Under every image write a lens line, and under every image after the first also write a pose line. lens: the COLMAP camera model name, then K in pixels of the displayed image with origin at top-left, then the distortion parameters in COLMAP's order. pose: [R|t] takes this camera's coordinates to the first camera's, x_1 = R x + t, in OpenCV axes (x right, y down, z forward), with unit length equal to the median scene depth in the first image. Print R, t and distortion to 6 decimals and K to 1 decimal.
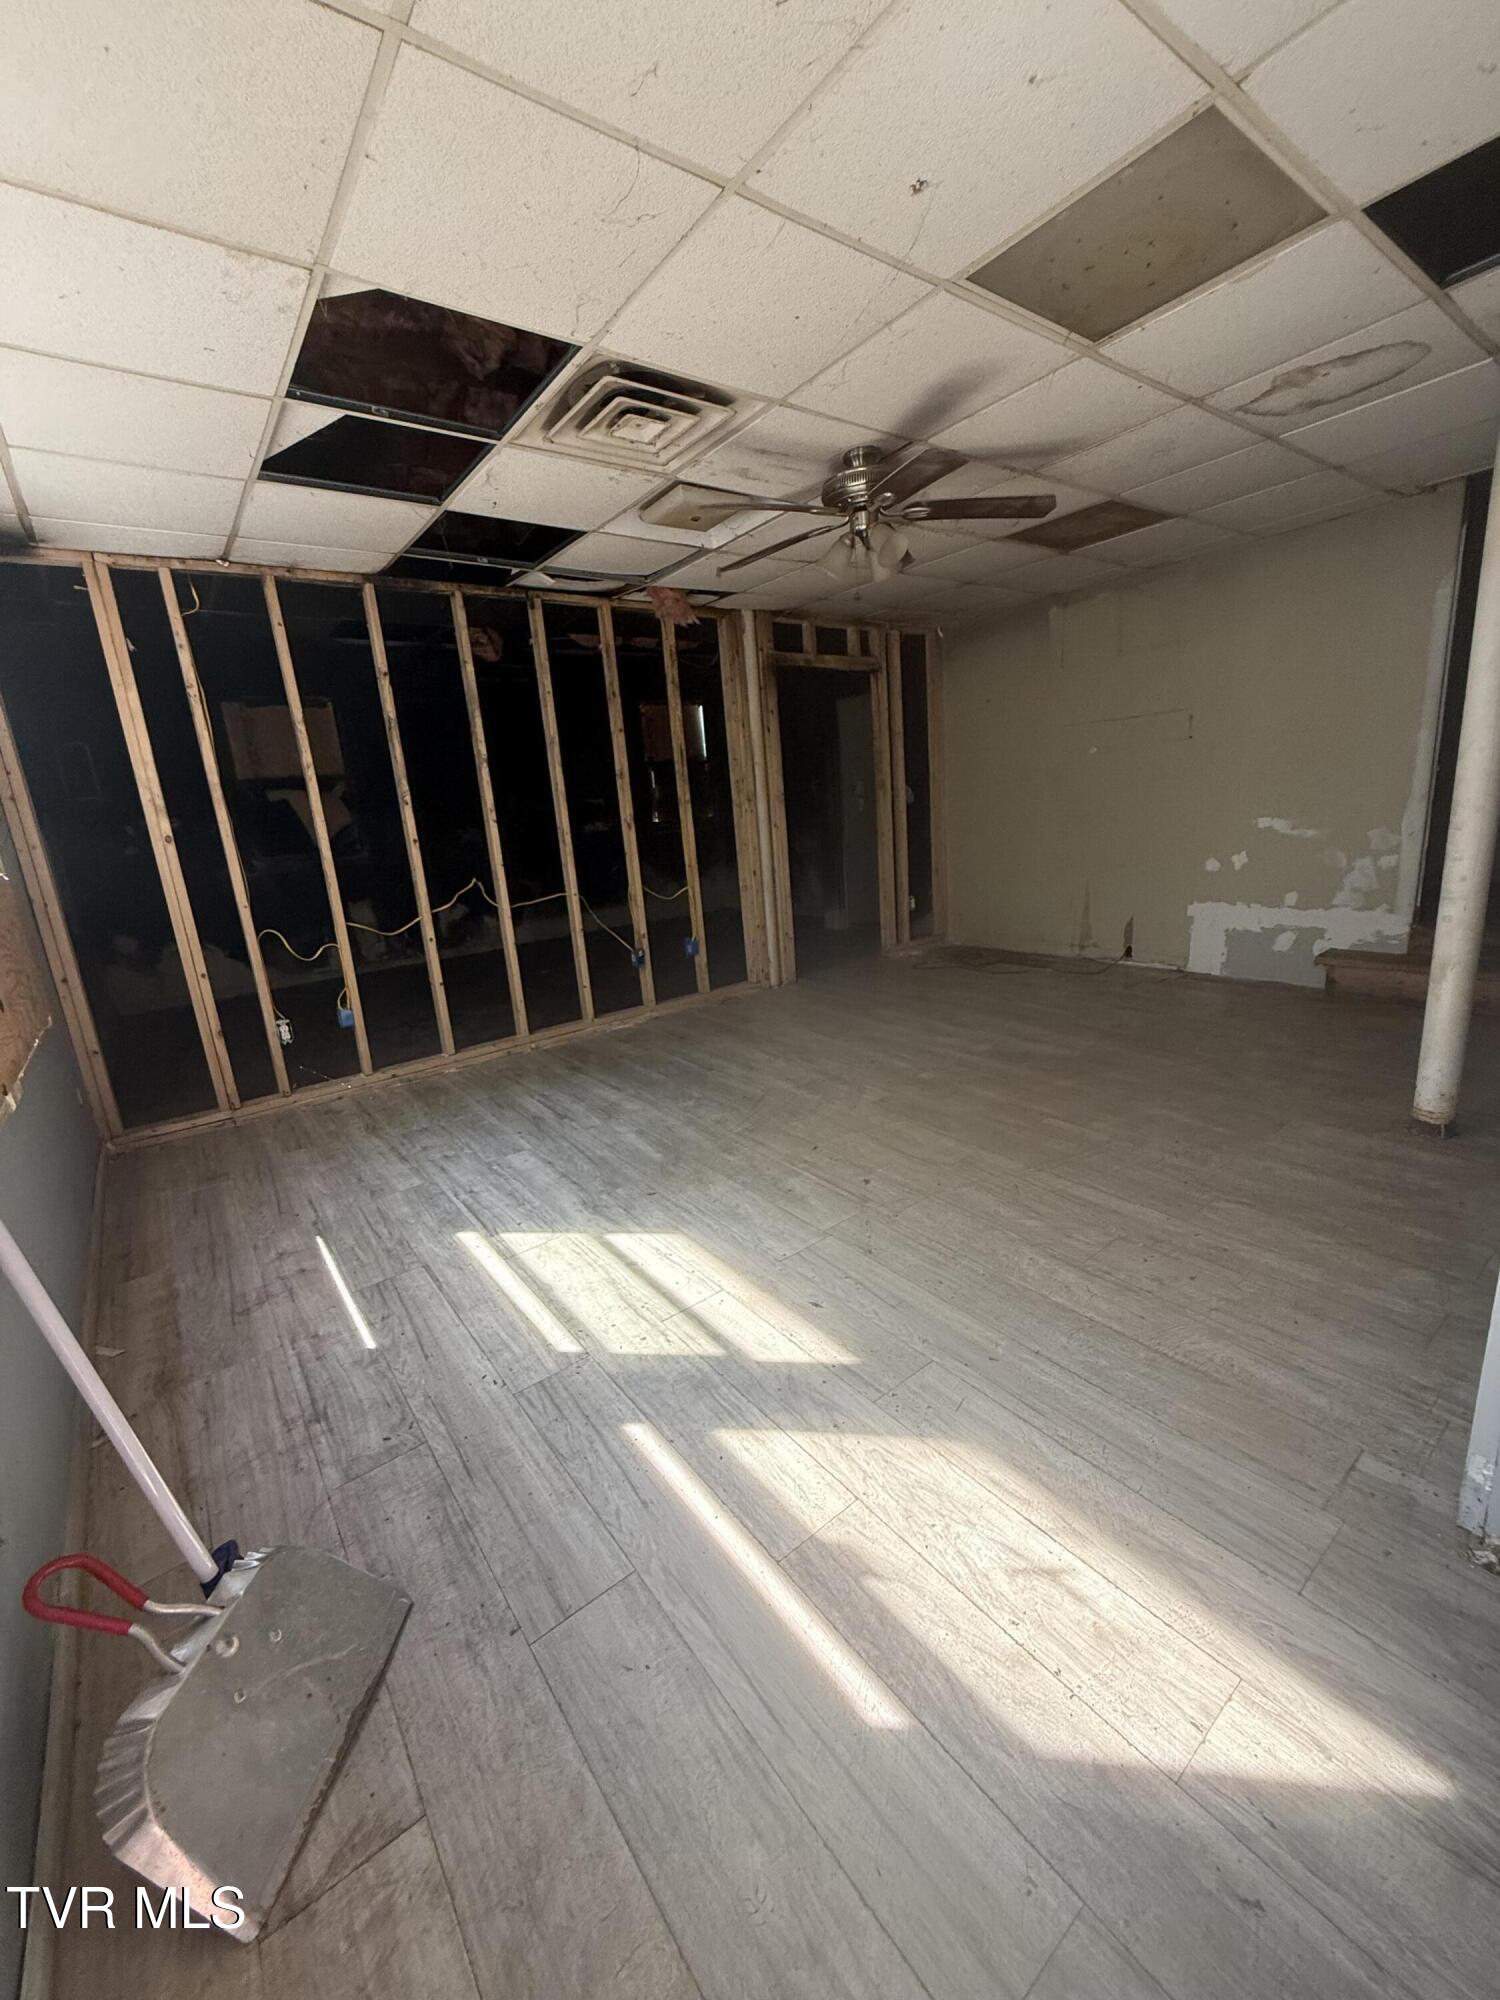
lens RADIAL K [[801.2, 0, 749.7], [0, 801.2, 1001.1], [0, 0, 1]] dist [-0.001164, 0.000675]
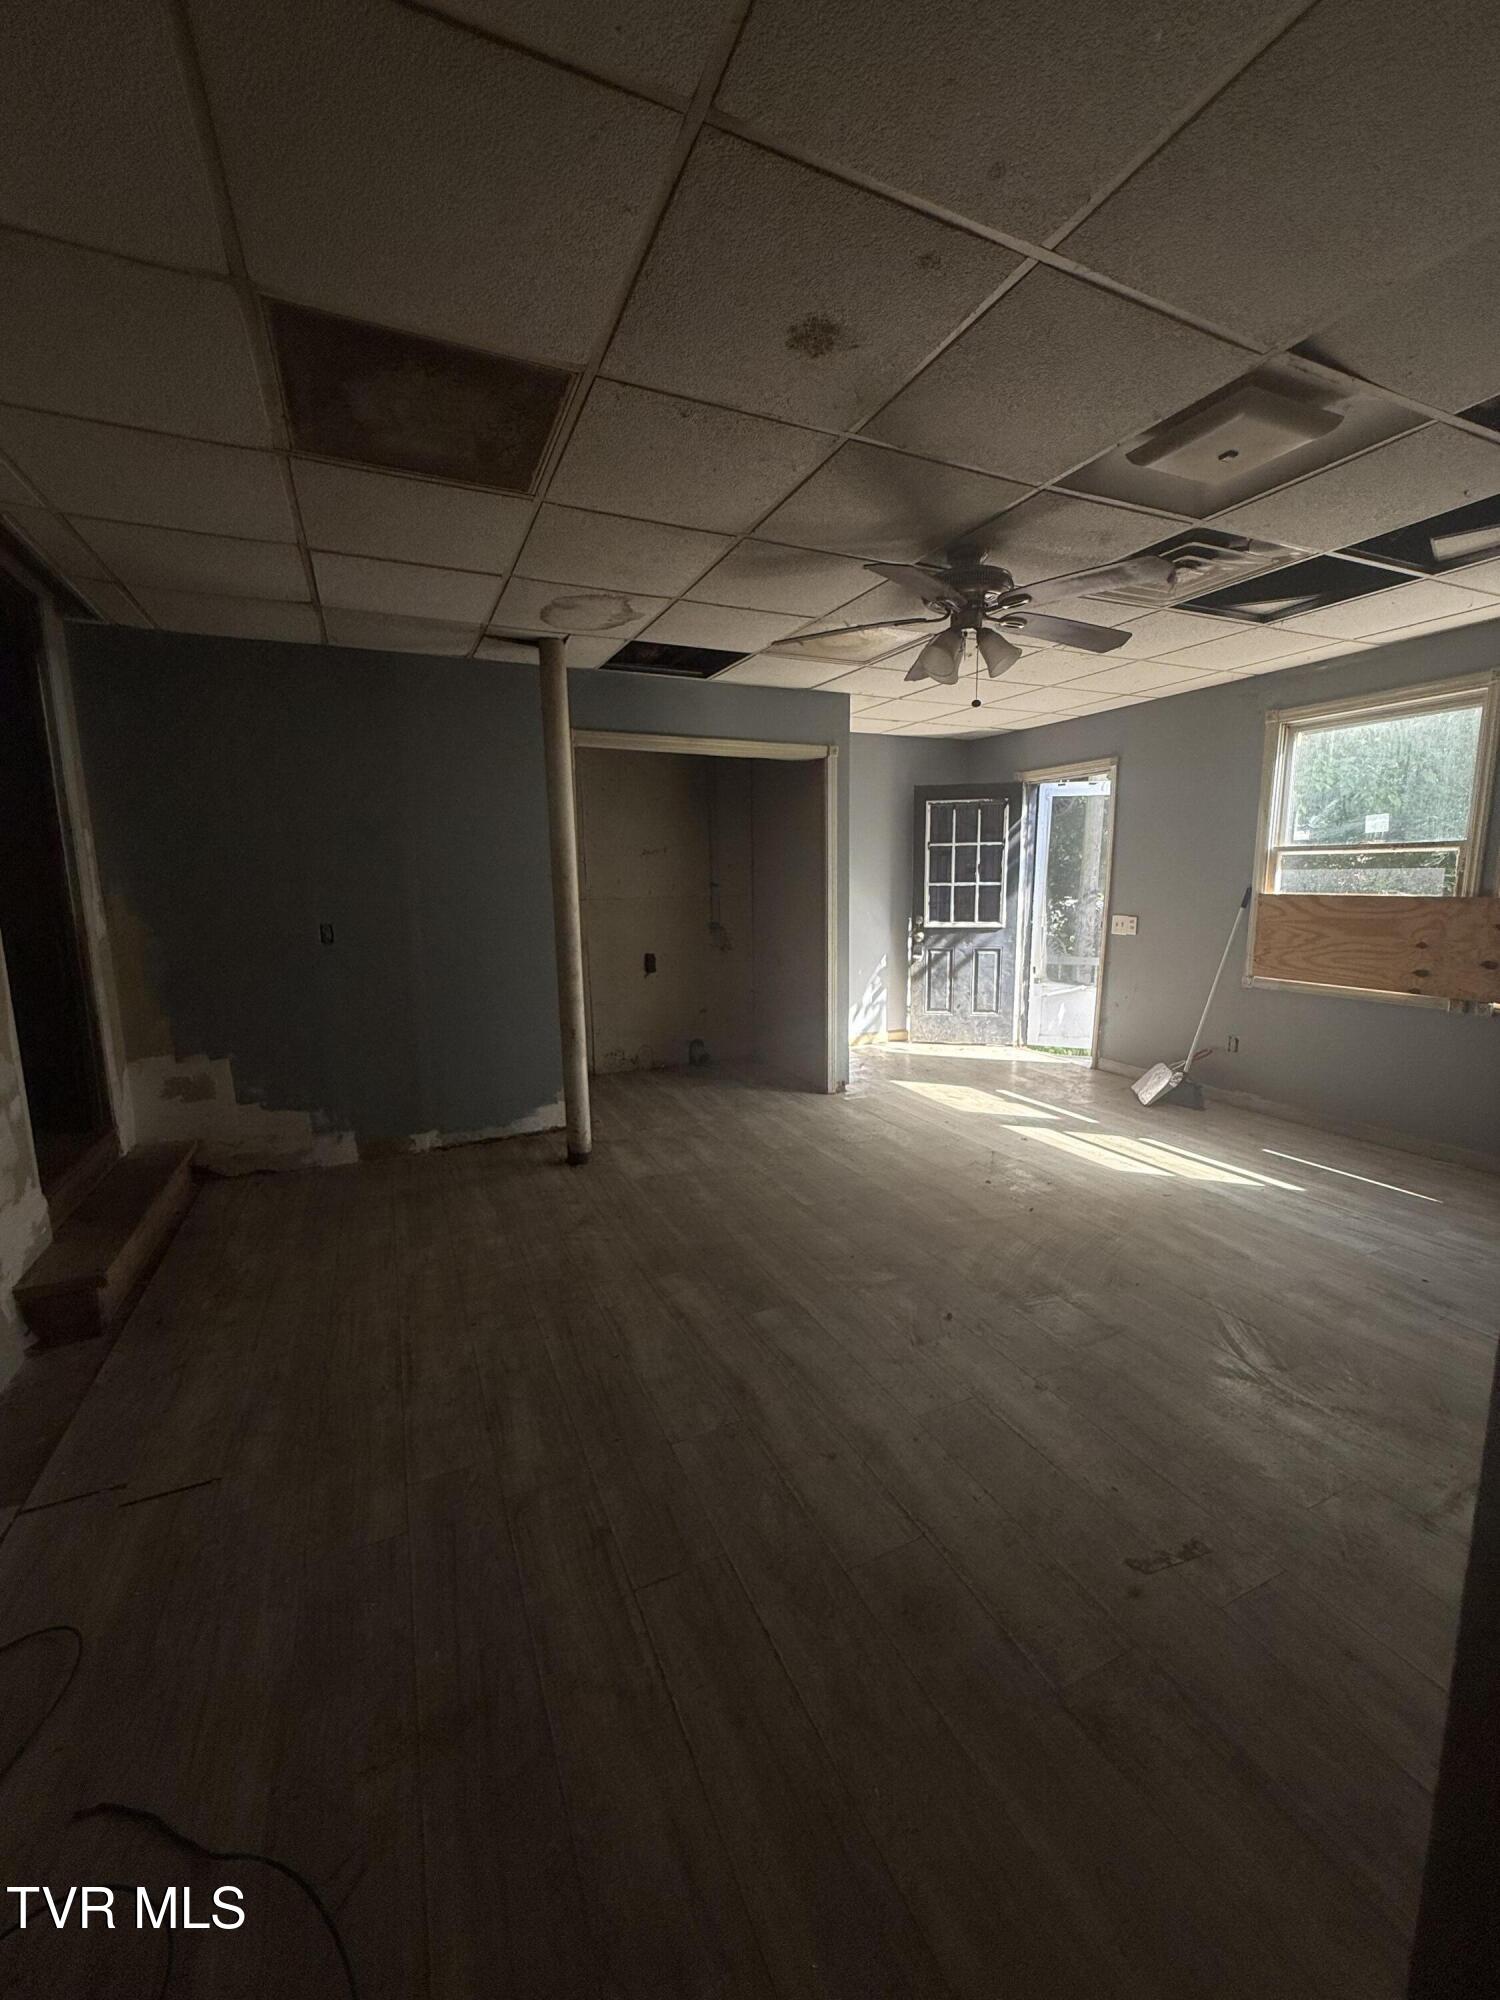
lens RADIAL K [[801.2, 0, 749.4], [0, 801.2, 1005.0], [0, 0, 1]] dist [-0.001164, 0.000675]
pose [[-0.972061, 0.055456, 0.228083, 0.213271], [0.140407, 0.916057, 0.375666, -0.606549], [-0.188104, 0.397195, -0.898250, 2.175824]]
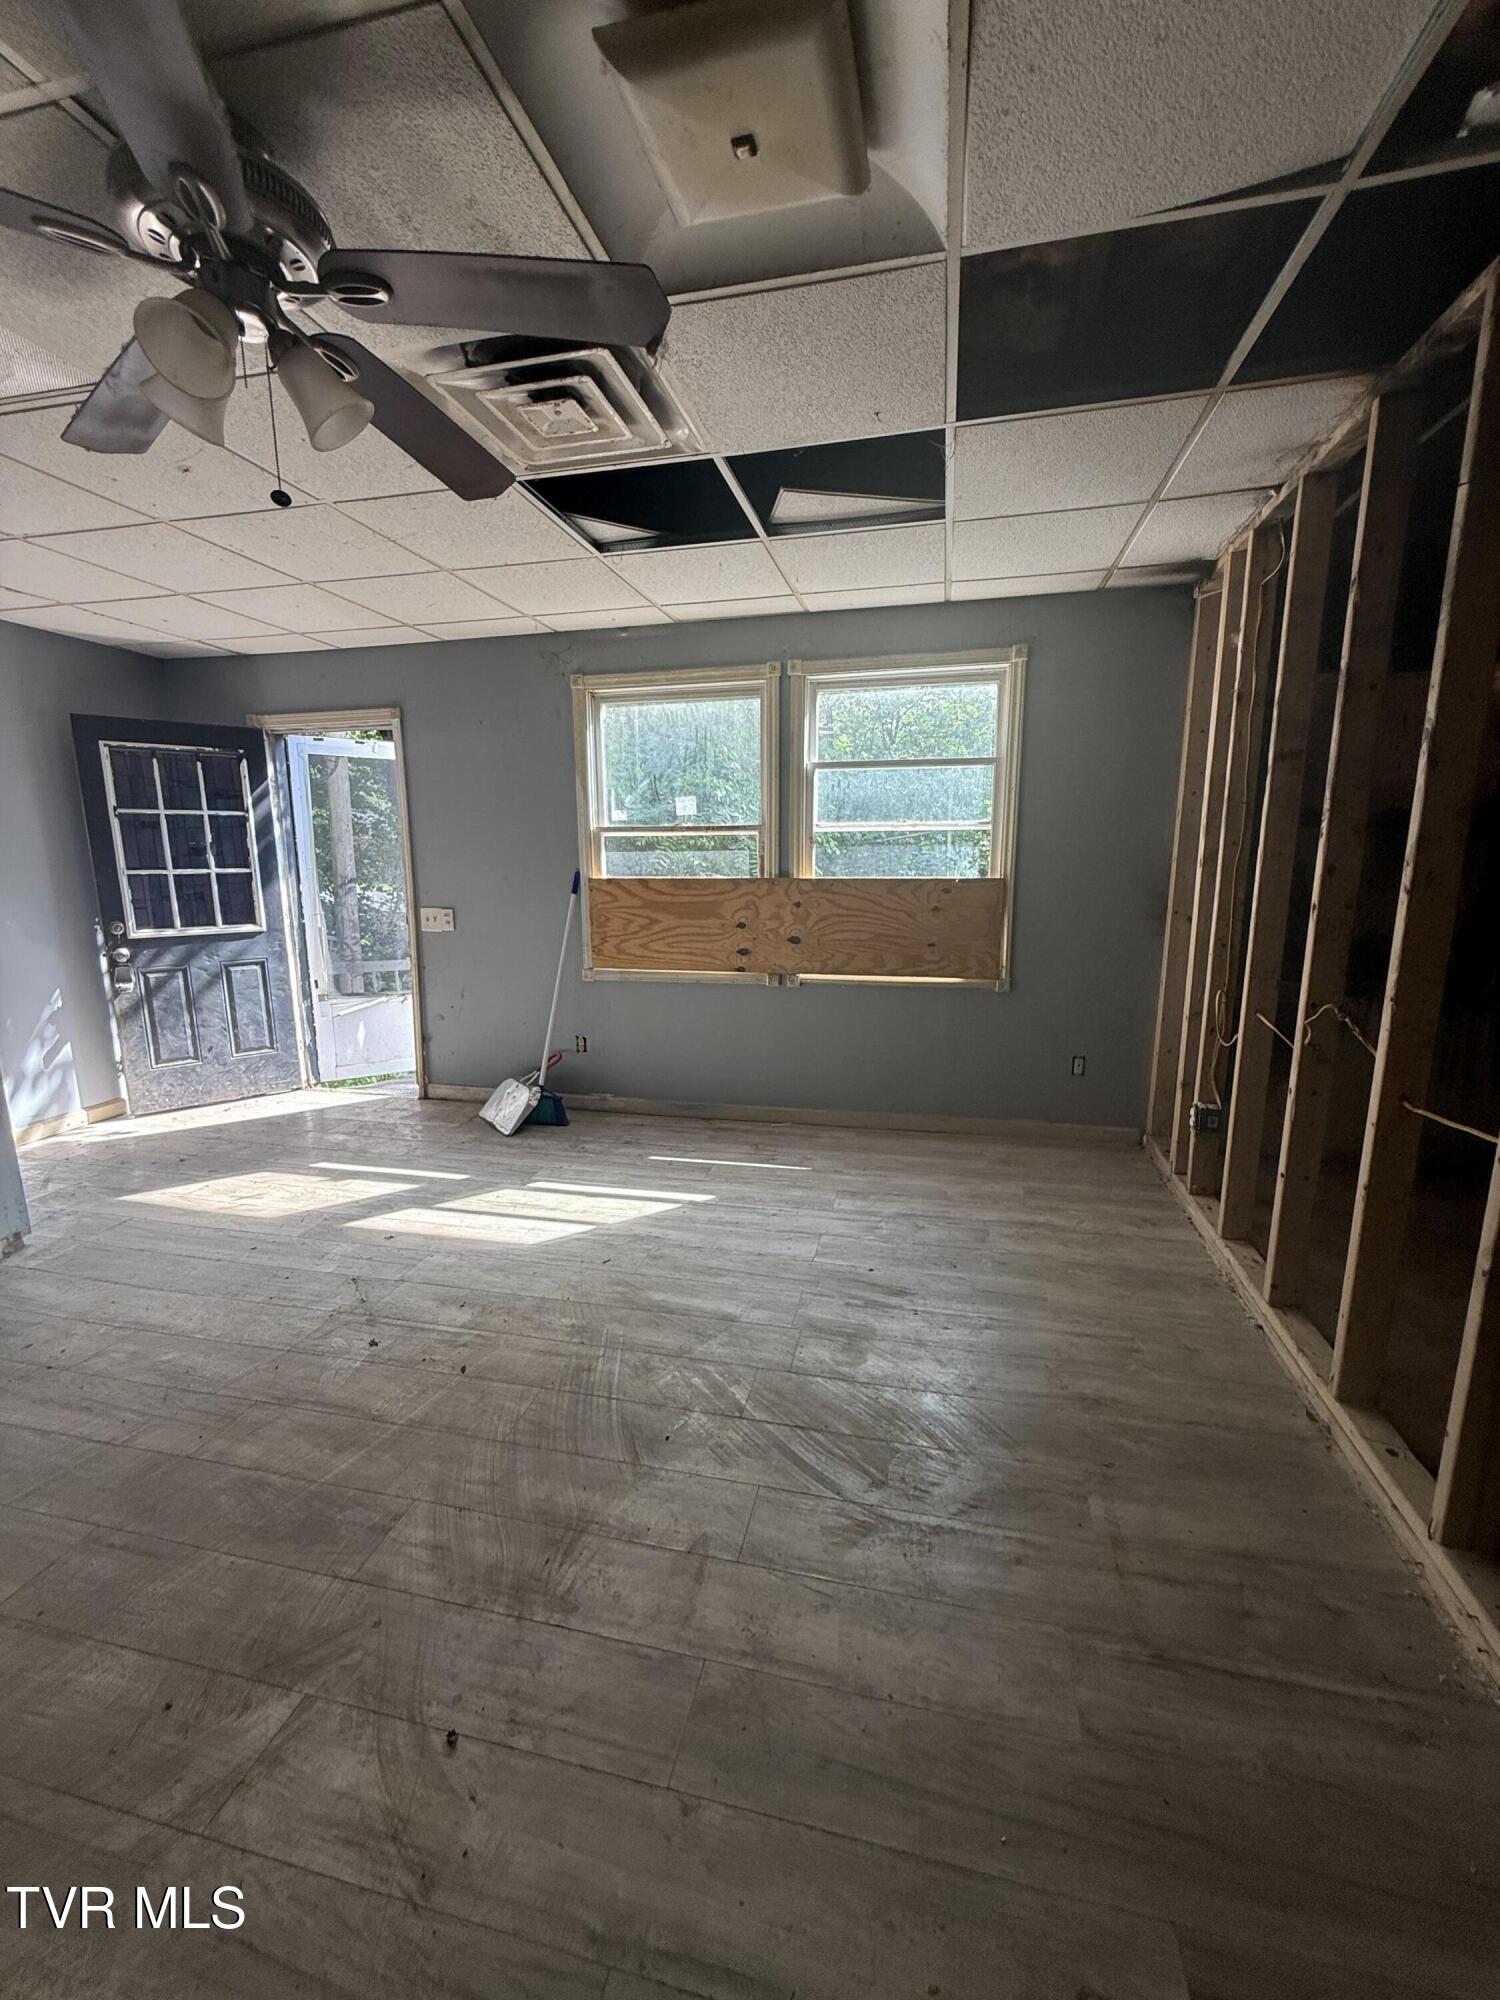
lens RADIAL K [[801.2, 0, 755.2], [0, 801.2, 999.8], [0, 0, 1]] dist [-0.001164, 0.000675]
pose [[-0.764330, 0.198082, -0.613647, 0.285322], [-0.091808, 0.908525, 0.407618, -0.483380], [0.638256, 0.367893, -0.676228, 1.704951]]
